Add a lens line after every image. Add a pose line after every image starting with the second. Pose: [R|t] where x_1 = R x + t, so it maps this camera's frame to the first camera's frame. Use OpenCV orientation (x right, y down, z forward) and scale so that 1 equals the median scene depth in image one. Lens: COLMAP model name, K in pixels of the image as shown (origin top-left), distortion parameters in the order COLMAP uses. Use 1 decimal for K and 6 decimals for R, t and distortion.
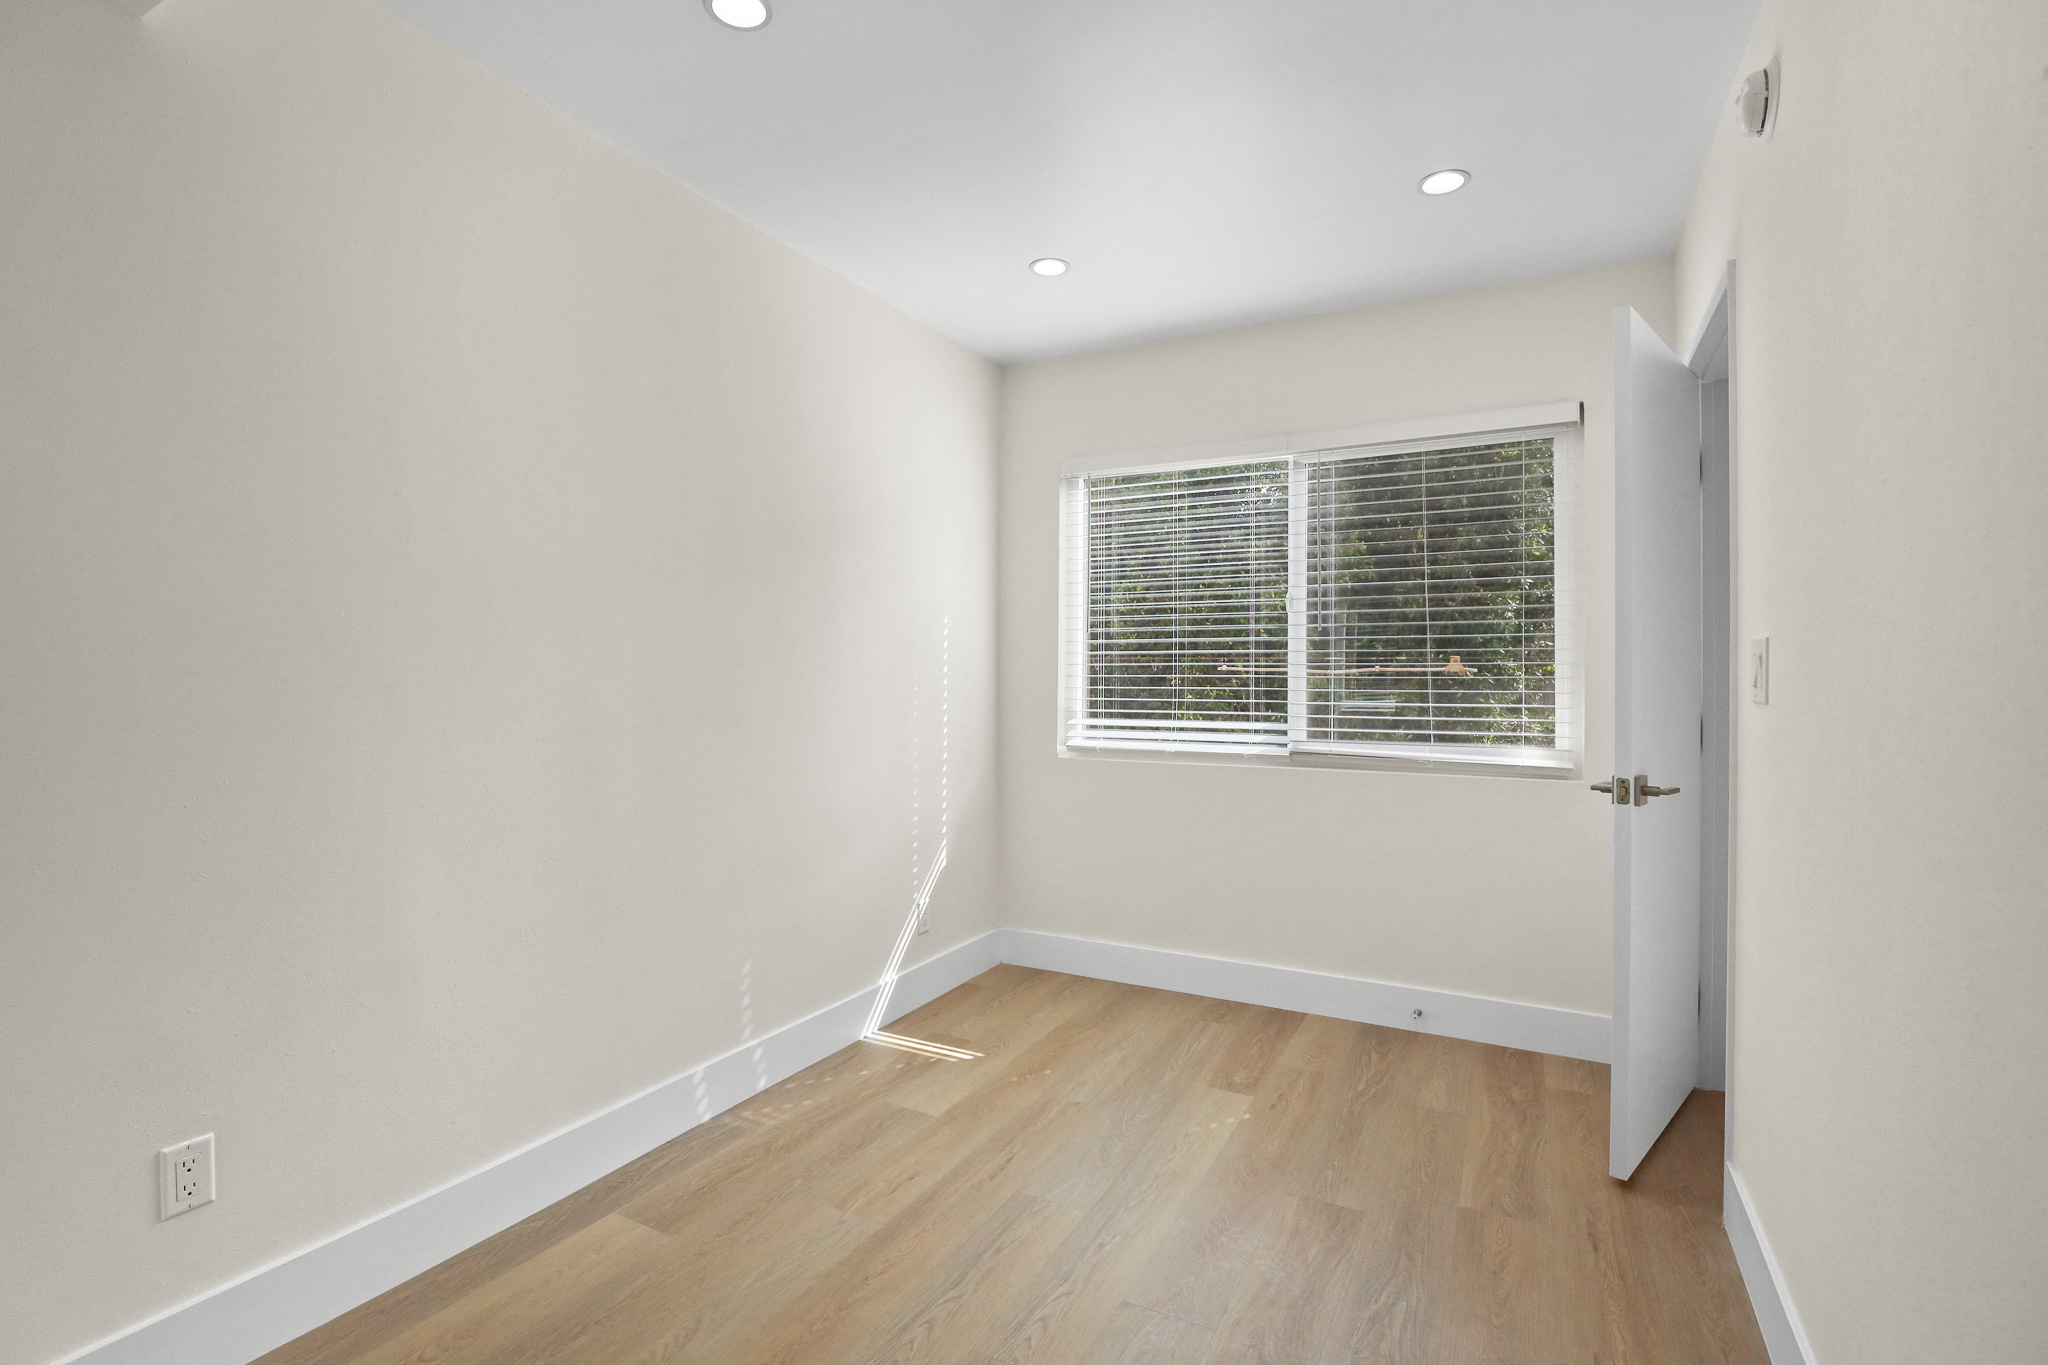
lens RADIAL K [[931.5, 0, 1023.0], [0, 931.5, 676.7], [0, 0, 1]] dist [-0.016336, 0.000518]
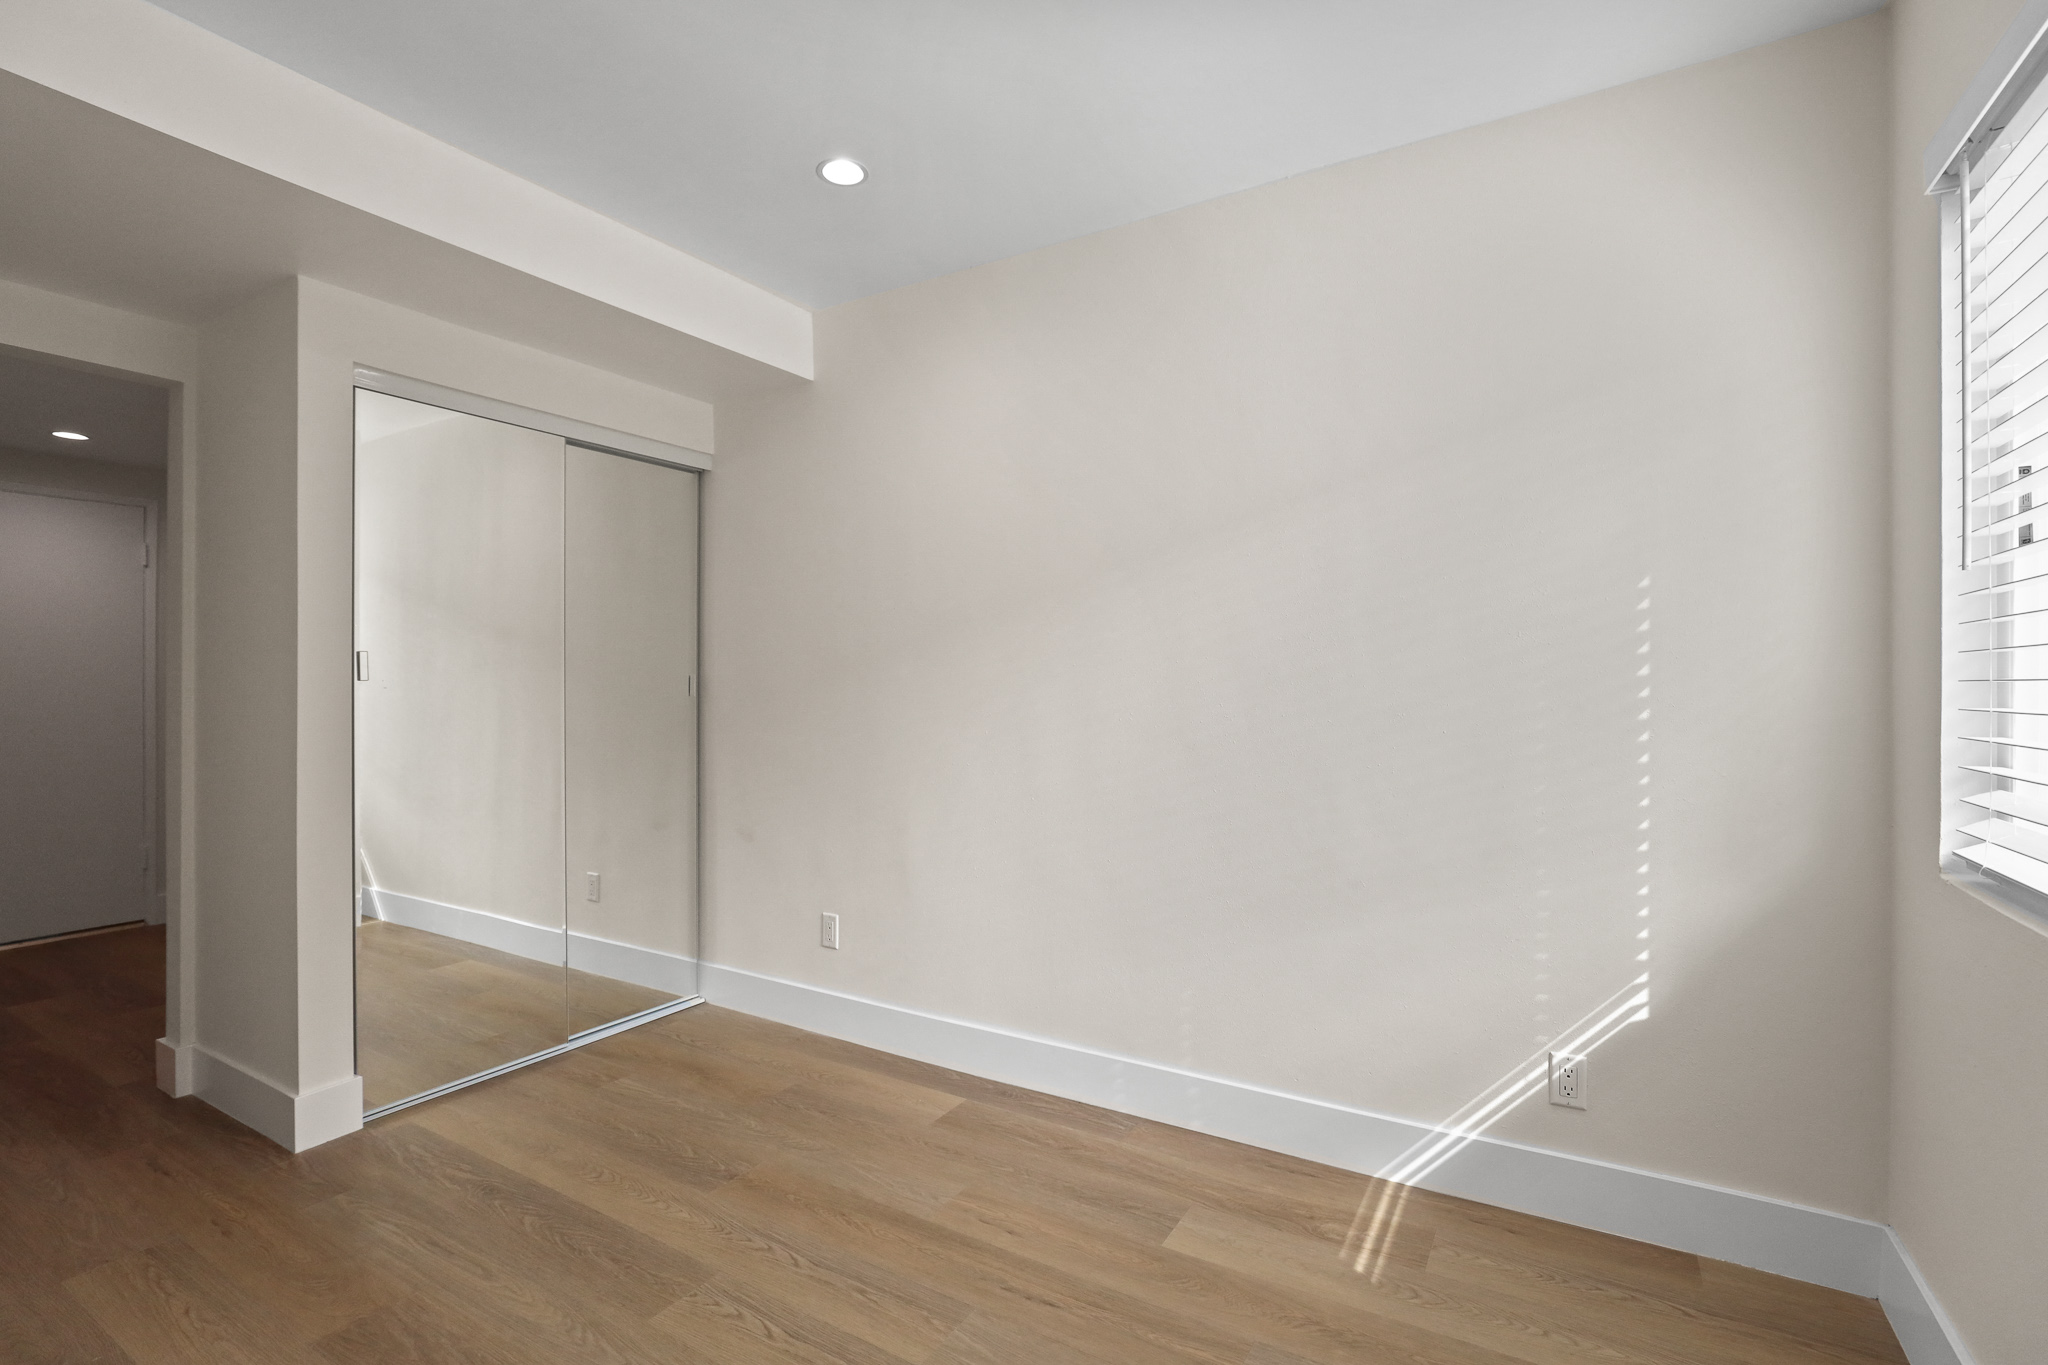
lens RADIAL K [[931.5, 0, 1018.8], [0, 931.5, 691.3], [0, 0, 1]] dist [-0.016336, 0.000518]
pose [[-0.045833, 0.007823, -0.998918, 0.691334], [0.007658, 0.999943, 0.007479, -0.003932], [0.998920, -0.007307, -0.045890, 0.915185]]
